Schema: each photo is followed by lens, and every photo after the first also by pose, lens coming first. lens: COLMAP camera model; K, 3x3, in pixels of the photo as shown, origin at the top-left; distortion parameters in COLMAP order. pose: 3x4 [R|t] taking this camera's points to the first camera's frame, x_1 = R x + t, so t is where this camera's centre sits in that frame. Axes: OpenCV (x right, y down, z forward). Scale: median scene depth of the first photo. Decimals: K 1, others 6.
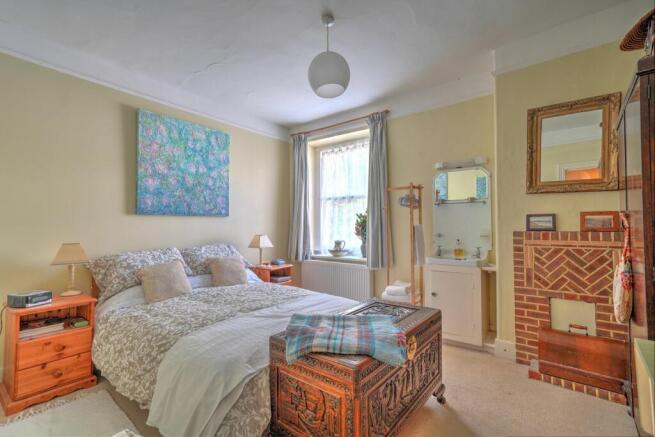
lens RADIAL K [[302.9, 0, 327.4], [0, 302.9, 217.1], [0, 0, 1]] dist [0.001752, 0.000017]
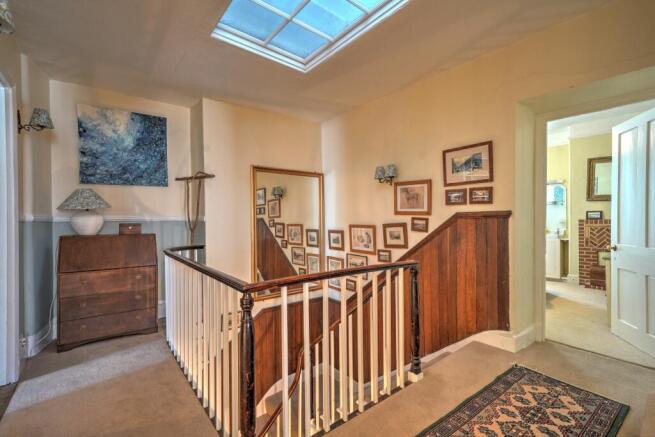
lens RADIAL K [[302.9, 0, 326.0], [0, 302.9, 218.0], [0, 0, 1]] dist [0.001752, 0.000017]
pose [[0.985458, 0.004554, -0.169859, -0.703393], [-0.001769, 0.999862, 0.016543, 0.006391], [0.169910, -0.016002, 0.985330, -1.279769]]
